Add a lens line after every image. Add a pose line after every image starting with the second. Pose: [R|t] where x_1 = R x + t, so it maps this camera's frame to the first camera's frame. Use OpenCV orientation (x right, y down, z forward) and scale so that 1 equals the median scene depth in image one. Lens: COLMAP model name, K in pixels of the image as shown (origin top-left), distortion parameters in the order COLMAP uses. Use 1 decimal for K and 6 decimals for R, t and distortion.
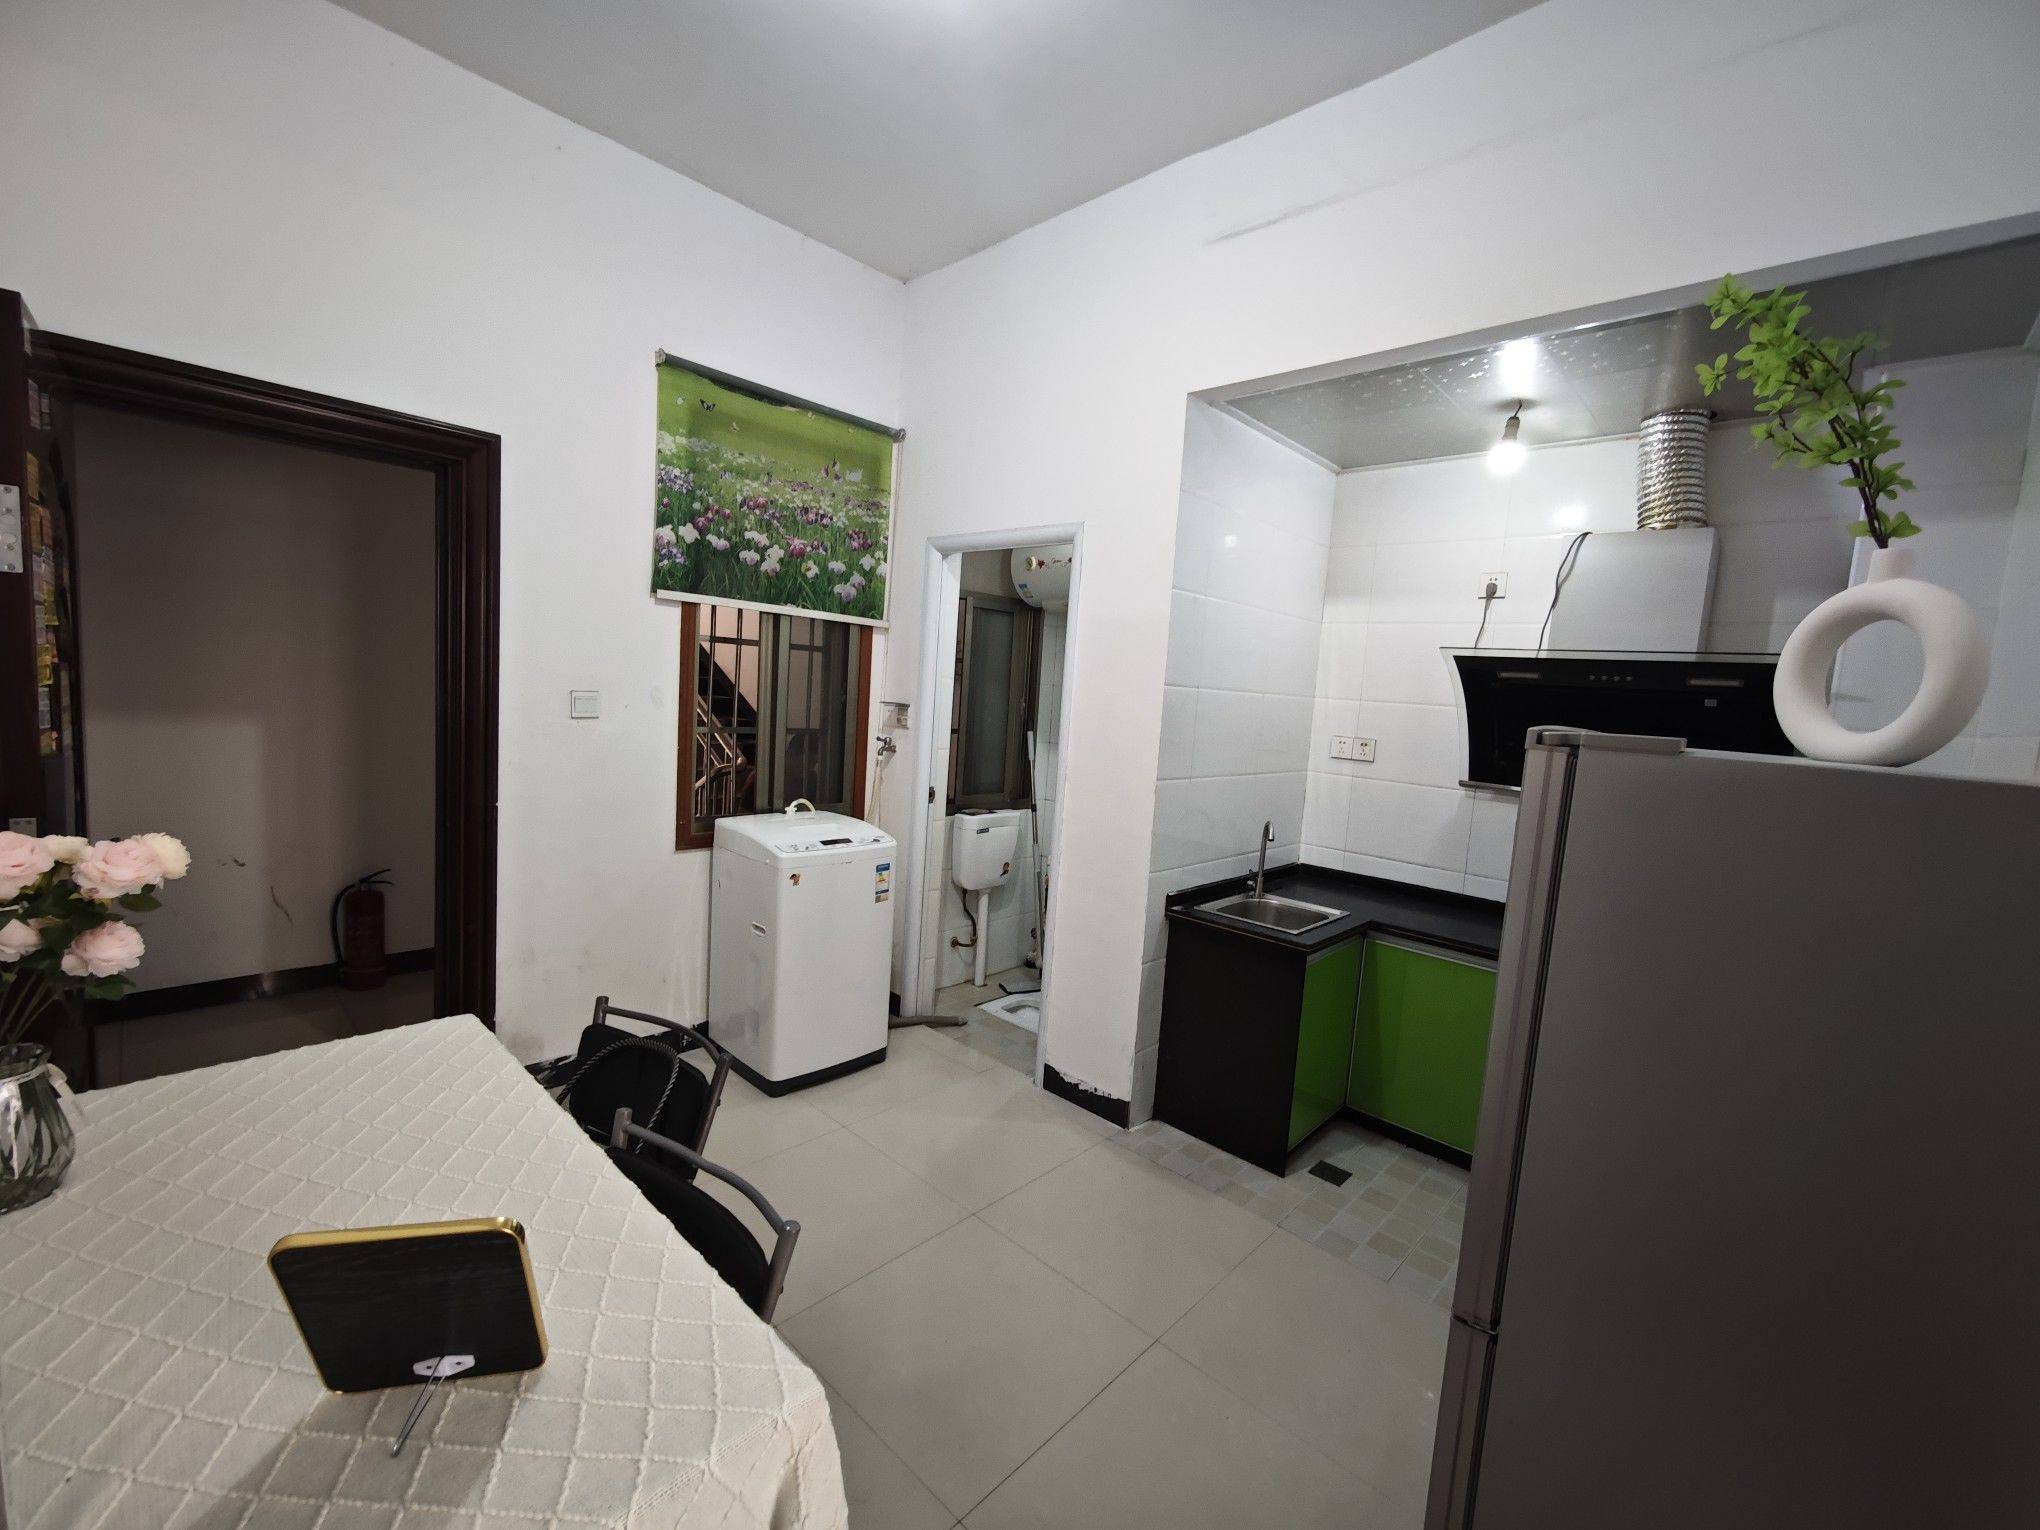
lens RADIAL K [[858.2, 0, 1020.0], [0, 858.2, 765.0], [0, 0, 1]] dist [0.011597, -0.000002]
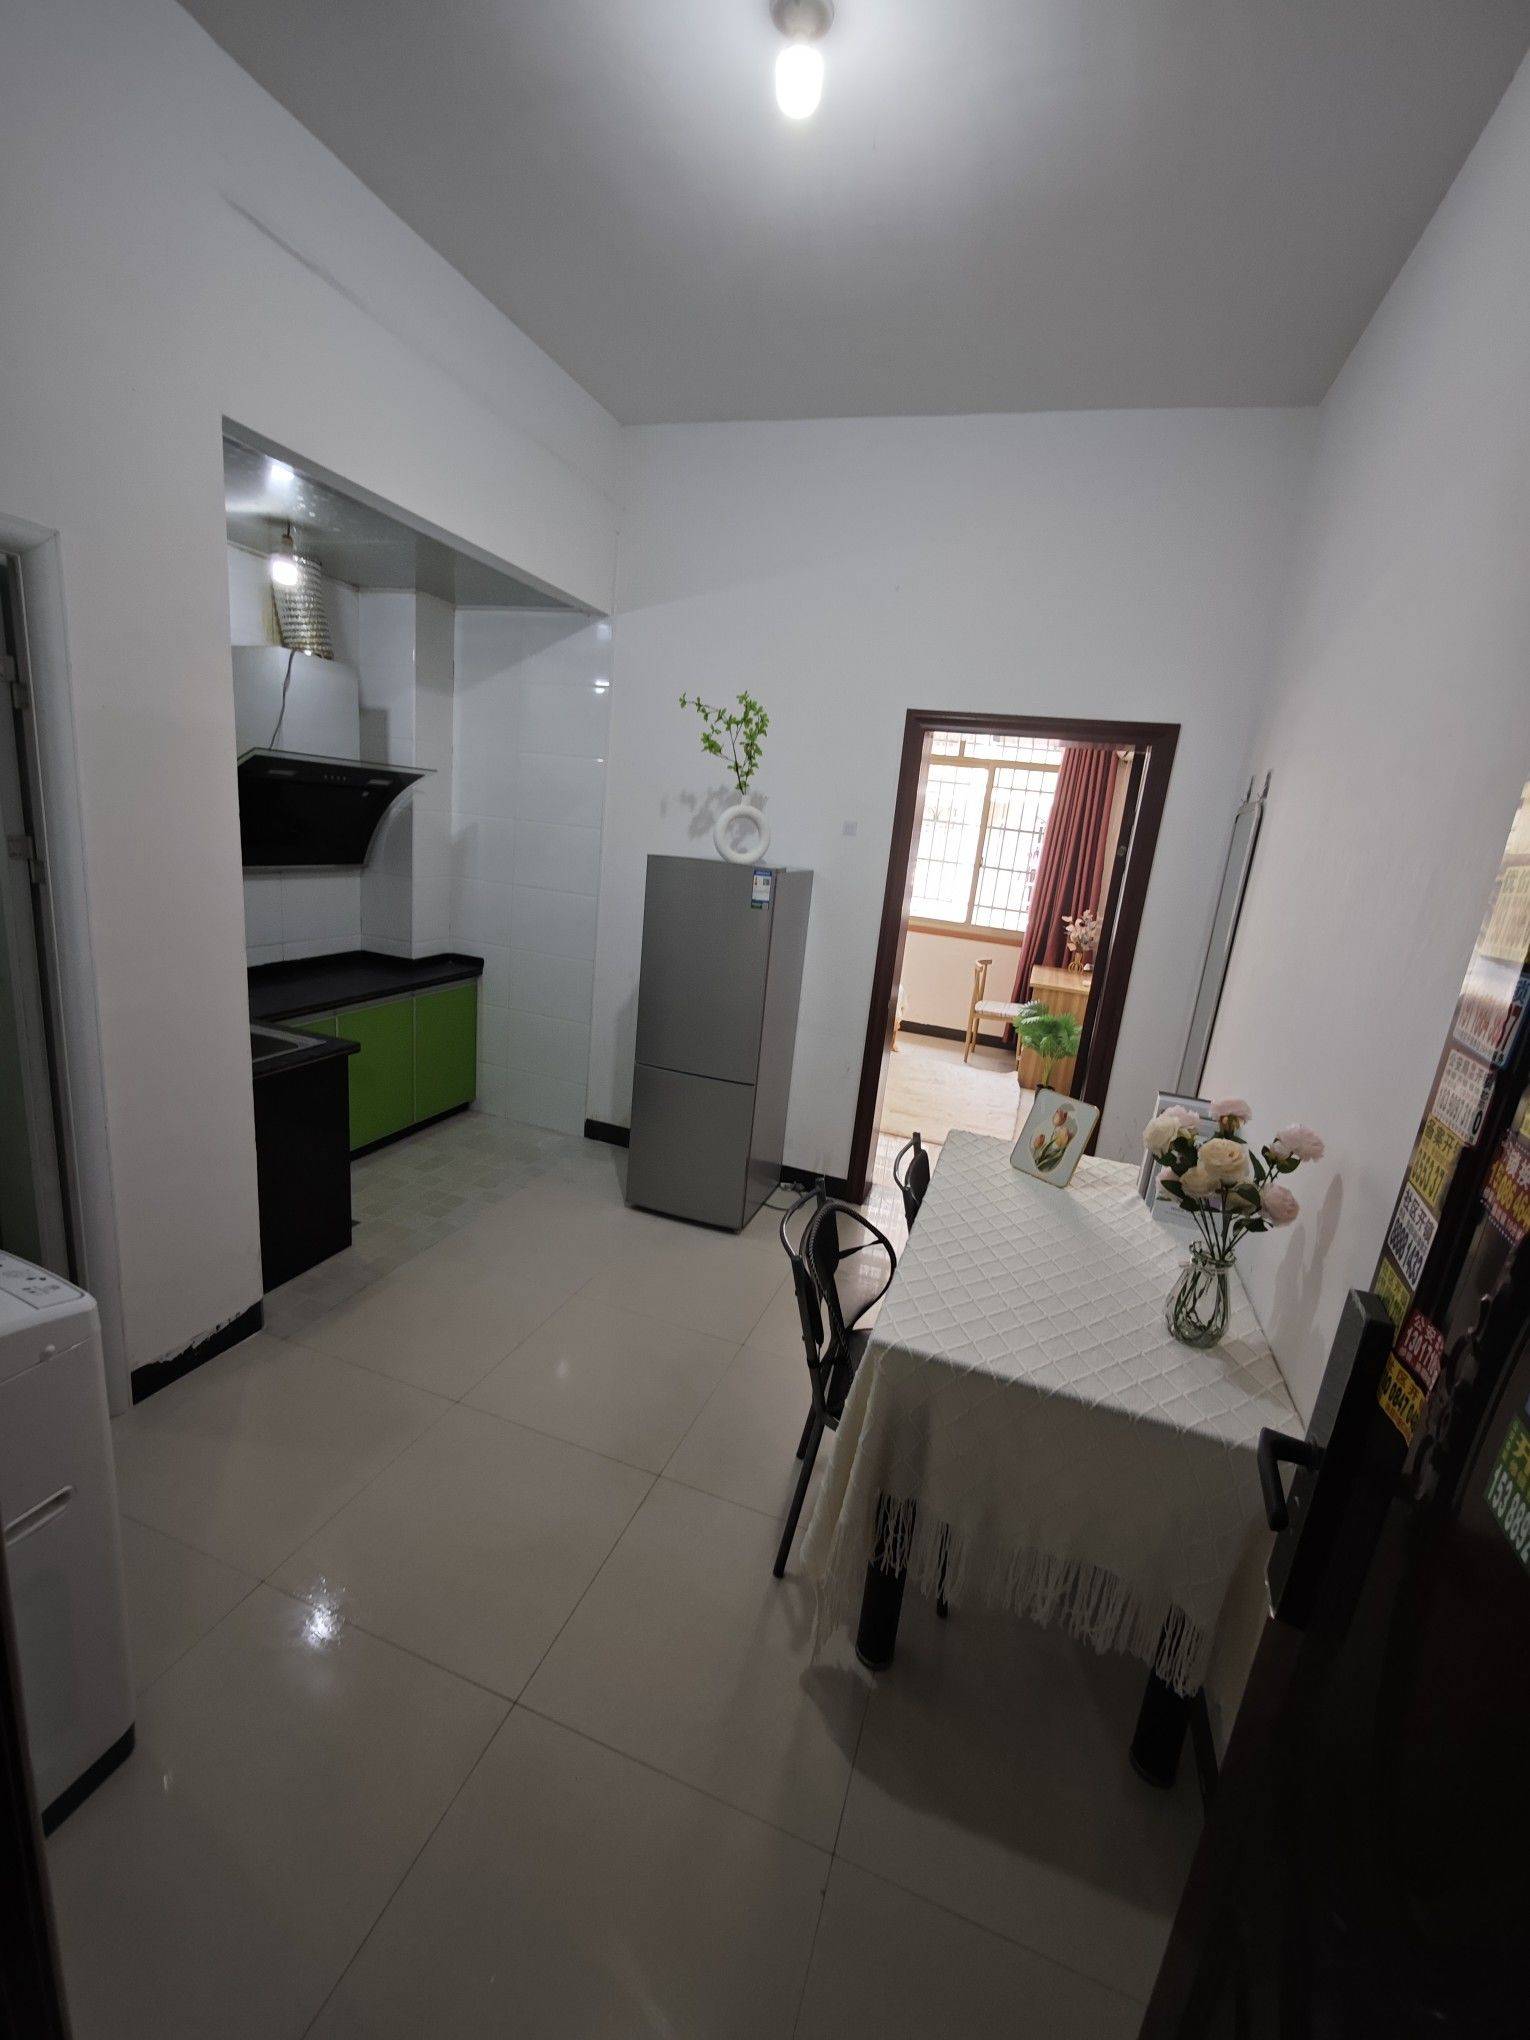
lens RADIAL K [[858.2, 0, 765.0], [0, 858.2, 1020.0], [0, 0, 1]] dist [0.011597, -0.000002]
pose [[-0.394451, -0.318742, 0.861865, -0.862613], [-0.048386, 0.943818, 0.326905, -0.223027], [-0.917642, 0.087246, -0.387713, 0.971939]]
